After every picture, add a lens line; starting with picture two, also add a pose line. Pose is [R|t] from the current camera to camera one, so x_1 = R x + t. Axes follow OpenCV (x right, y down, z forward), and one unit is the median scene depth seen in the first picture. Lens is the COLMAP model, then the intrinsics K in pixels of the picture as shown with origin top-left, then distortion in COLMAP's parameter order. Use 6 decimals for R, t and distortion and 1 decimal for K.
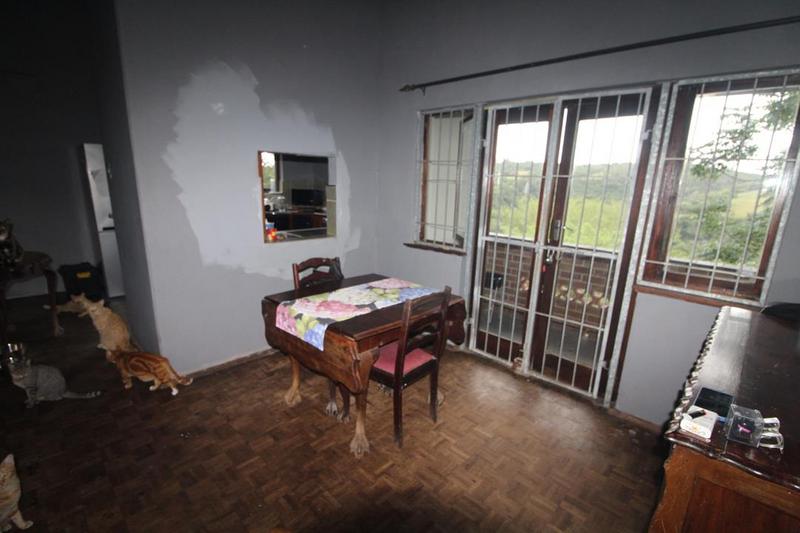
lens RADIAL K [[373.3, 0, 403.4], [0, 373.3, 270.7], [0, 0, 1]] dist [-0.010372, -0.000873]
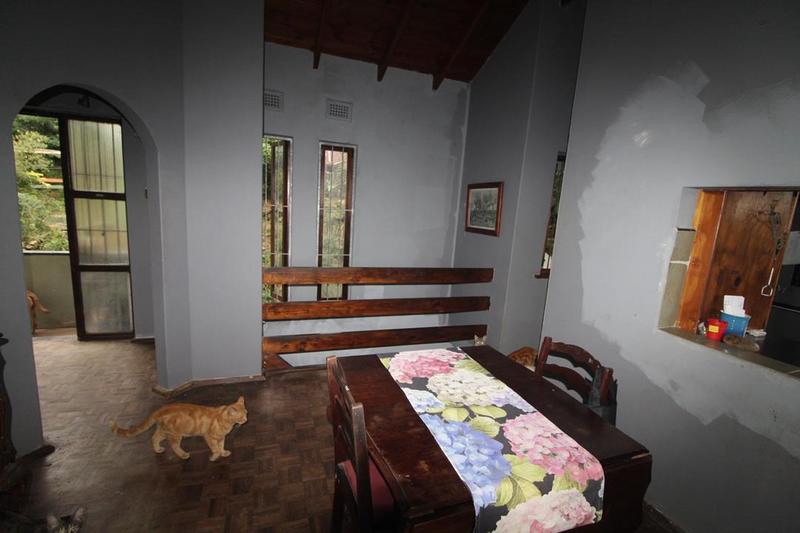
lens RADIAL K [[373.3, 0, 403.4], [0, 373.3, 270.7], [0, 0, 1]] dist [-0.010372, -0.000873]
pose [[-0.428197, 0.094907, -0.898688, 0.458887], [-0.298440, 0.923823, 0.239759, -0.229037], [0.852984, 0.370868, -0.367254, 1.003151]]
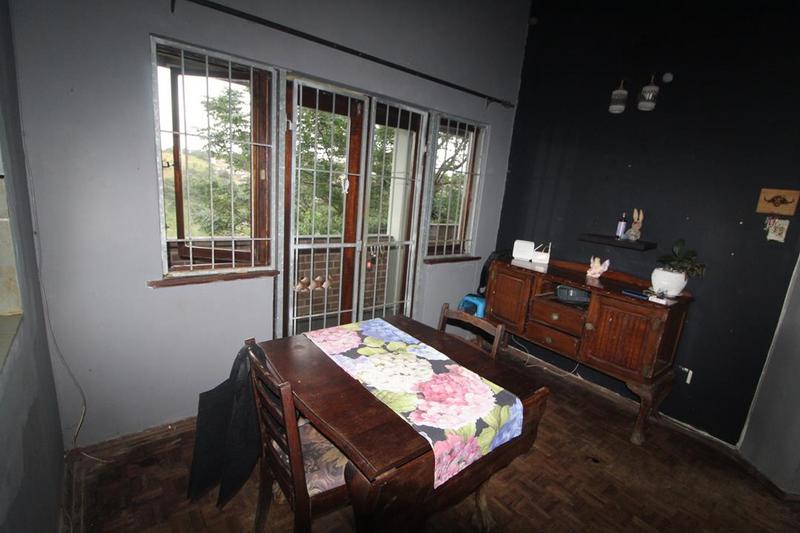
lens RADIAL K [[373.3, 0, 403.4], [0, 373.3, 270.7], [0, 0, 1]] dist [-0.010372, -0.000873]
pose [[0.127728, -0.237088, 0.963055, -0.661262], [0.150104, 0.964444, 0.217522, -0.218483], [-0.980385, 0.116775, 0.158774, 0.808693]]
